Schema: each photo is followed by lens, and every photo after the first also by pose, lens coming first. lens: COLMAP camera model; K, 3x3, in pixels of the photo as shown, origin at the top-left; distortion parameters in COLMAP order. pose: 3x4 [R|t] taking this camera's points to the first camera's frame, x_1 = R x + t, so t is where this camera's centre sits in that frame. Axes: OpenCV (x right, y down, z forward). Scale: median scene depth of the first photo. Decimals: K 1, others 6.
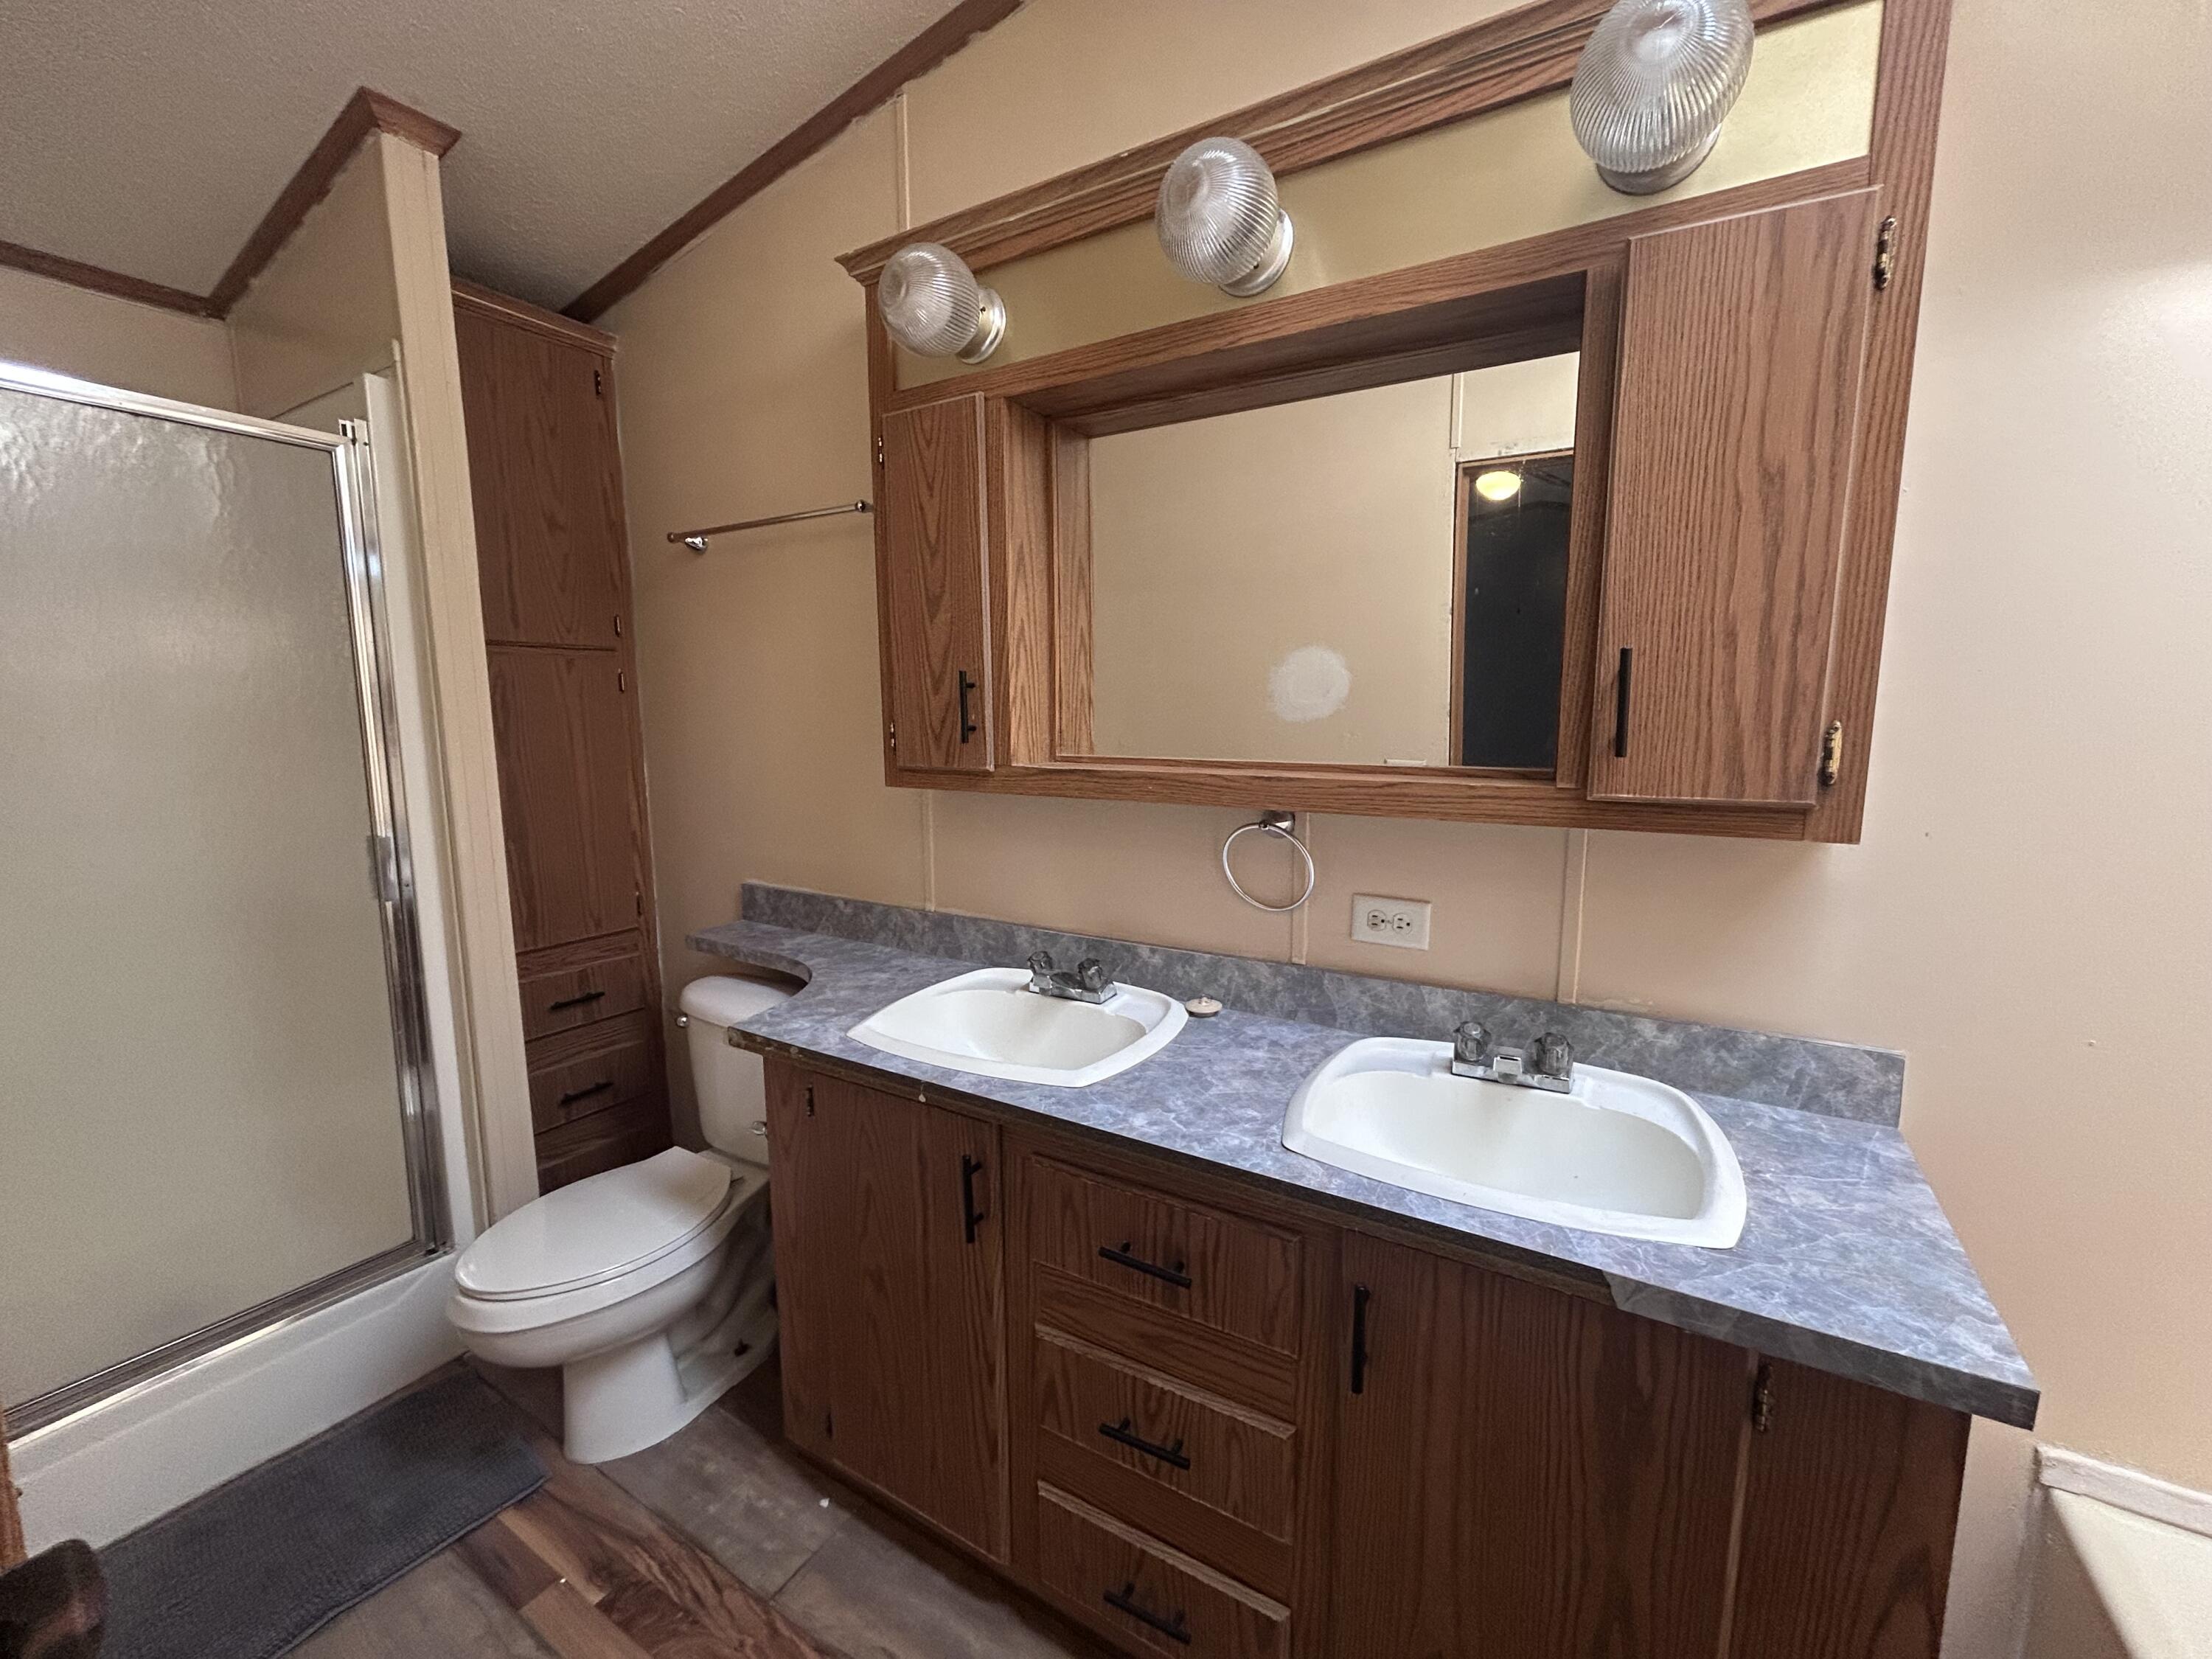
lens RADIAL K [[903.1, 0, 1106.0], [0, 903.1, 829.5], [0, 0, 1]] dist [0.001950, 0.000912]
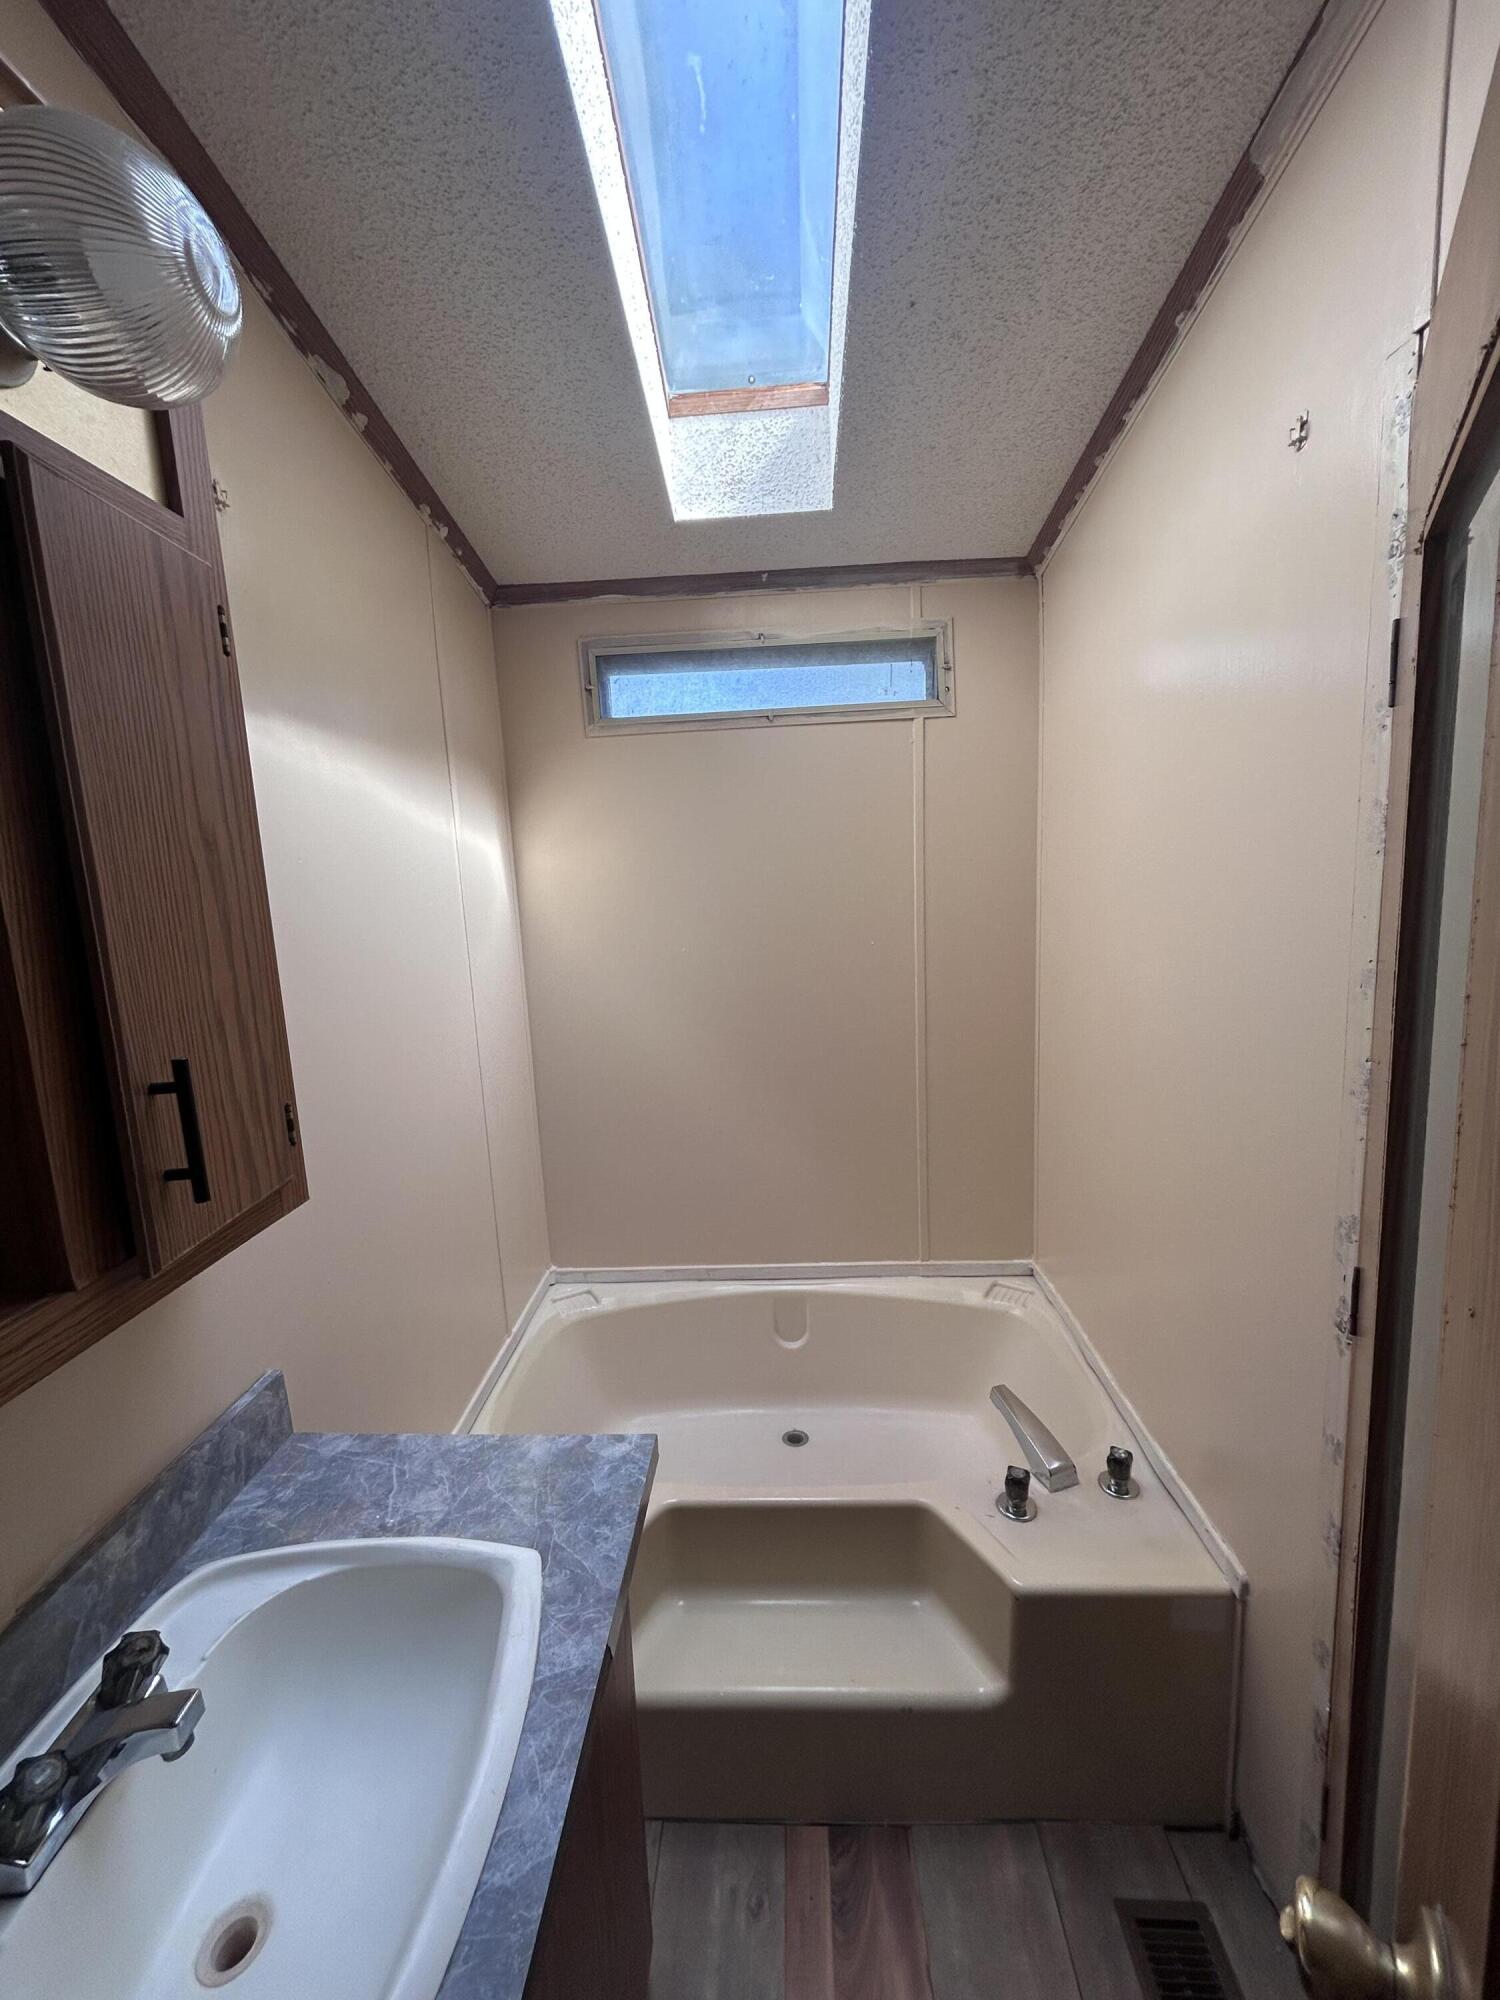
lens RADIAL K [[802.8, 0, 750.0], [0, 802.8, 1000.0], [0, 0, 1]] dist [0.001535, -0.000026]
pose [[-0.475894, -0.107897, 0.872859, -0.198432], [0.163352, 0.964335, 0.208266, -0.311834], [-0.864200, 0.241696, -0.441295, 0.894339]]
